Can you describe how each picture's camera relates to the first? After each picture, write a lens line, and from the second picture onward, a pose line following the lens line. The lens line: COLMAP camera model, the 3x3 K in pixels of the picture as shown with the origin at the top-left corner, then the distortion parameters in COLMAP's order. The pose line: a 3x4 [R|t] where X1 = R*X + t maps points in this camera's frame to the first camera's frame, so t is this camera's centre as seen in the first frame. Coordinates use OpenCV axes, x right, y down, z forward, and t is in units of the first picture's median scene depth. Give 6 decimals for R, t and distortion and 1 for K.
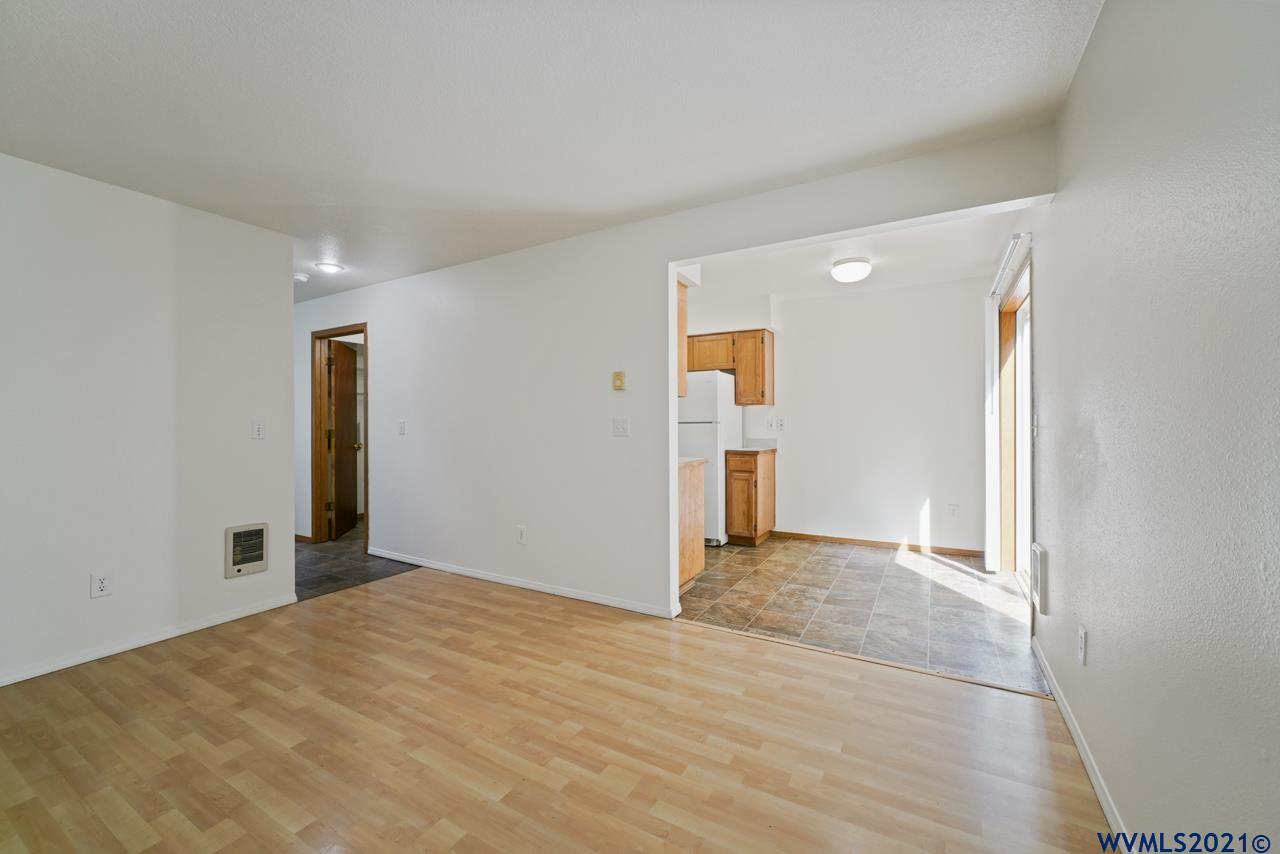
lens RADIAL K [[516.3, 0, 637.9], [0, 516.3, 423.5], [0, 0, 1]] dist [-0.005366, 0.001067]
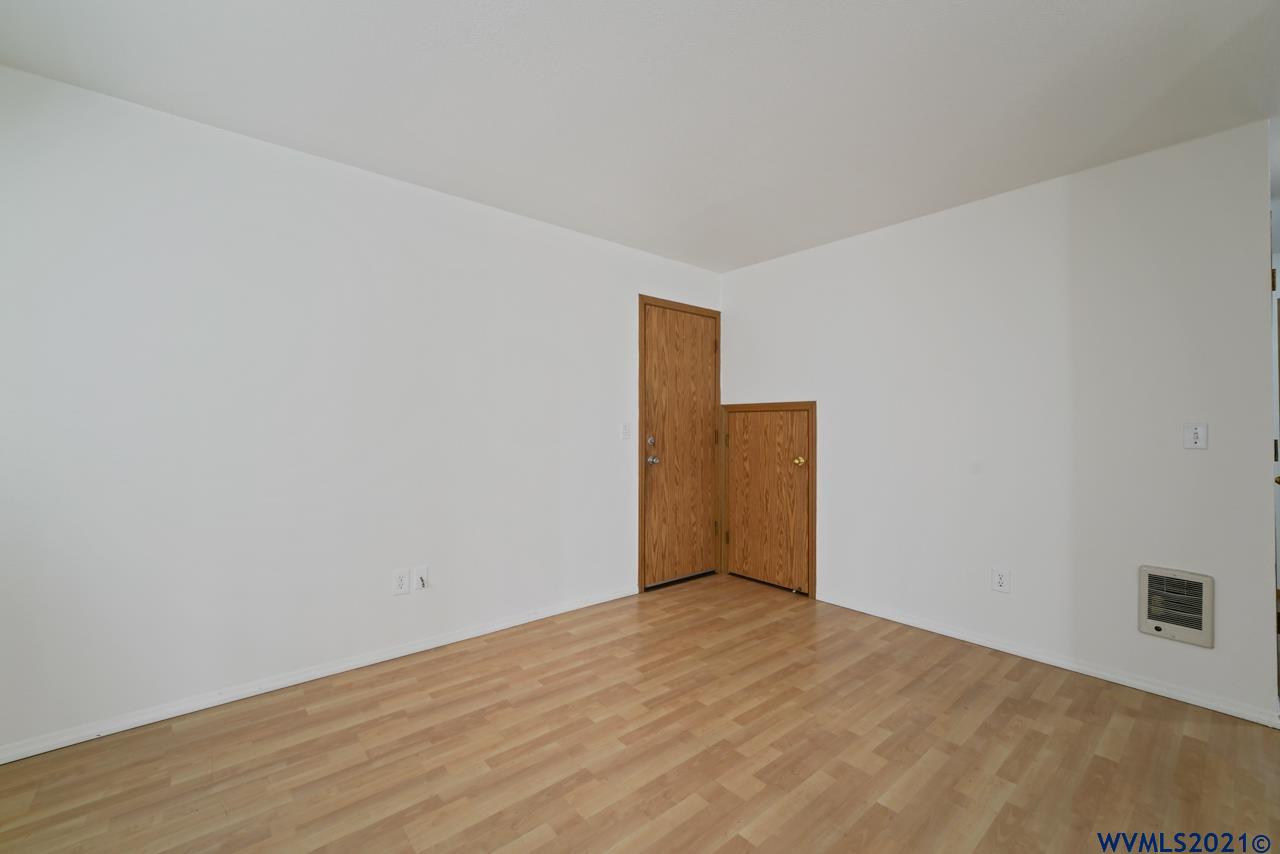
lens RADIAL K [[516.3, 0, 617.7], [0, 516.3, 422.3], [0, 0, 1]] dist [-0.005366, 0.001067]
pose [[-0.354400, 0.000249, -0.935094, 0.223633], [-0.000978, 0.999999, 0.000637, -0.006822], [0.935093, 0.001140, -0.354399, 0.699588]]
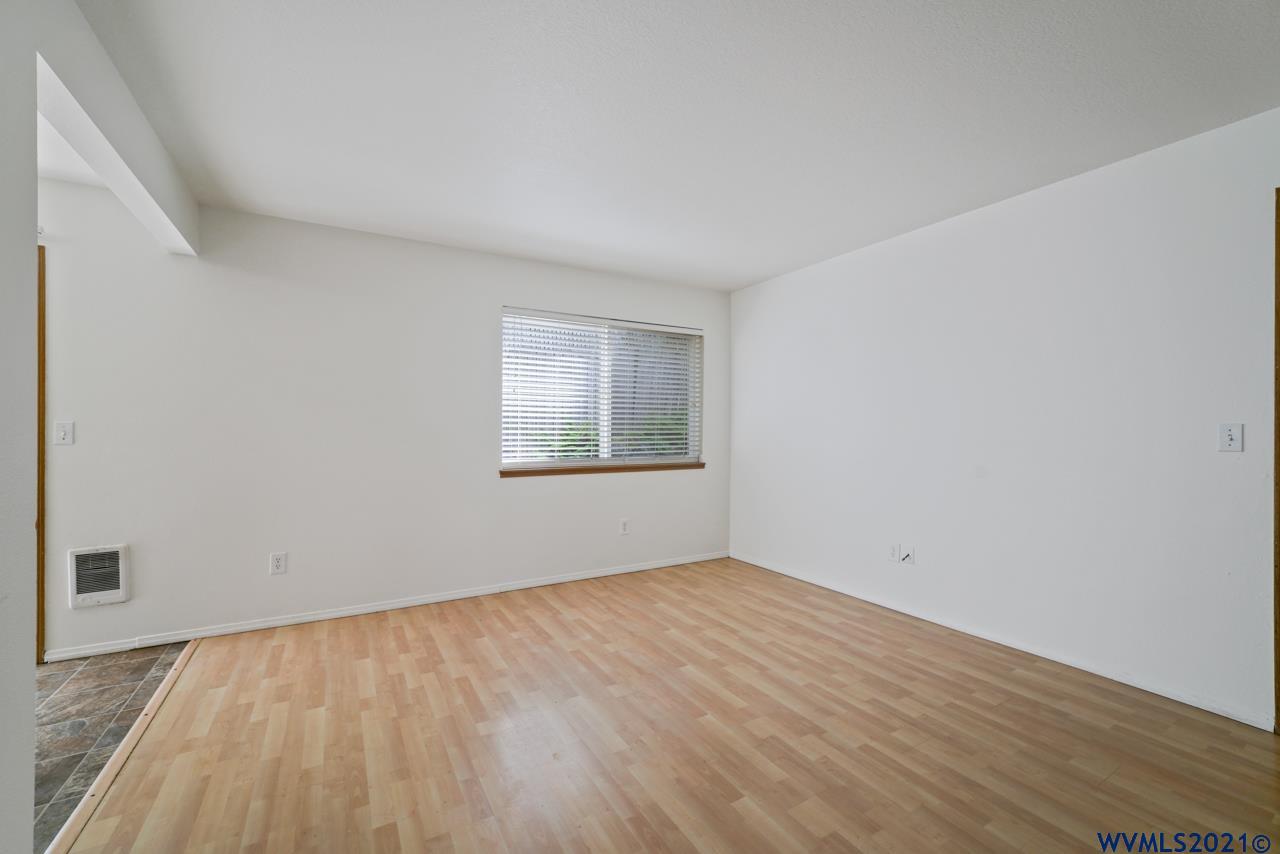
lens RADIAL K [[516.3, 0, 640.1], [0, 516.3, 429.7], [0, 0, 1]] dist [-0.005366, 0.001067]
pose [[-0.874181, 0.005712, 0.485566, -0.741739], [0.005805, 0.999982, -0.001311, 0.005392], [-0.485565, 0.001673, -0.874199, 1.445002]]
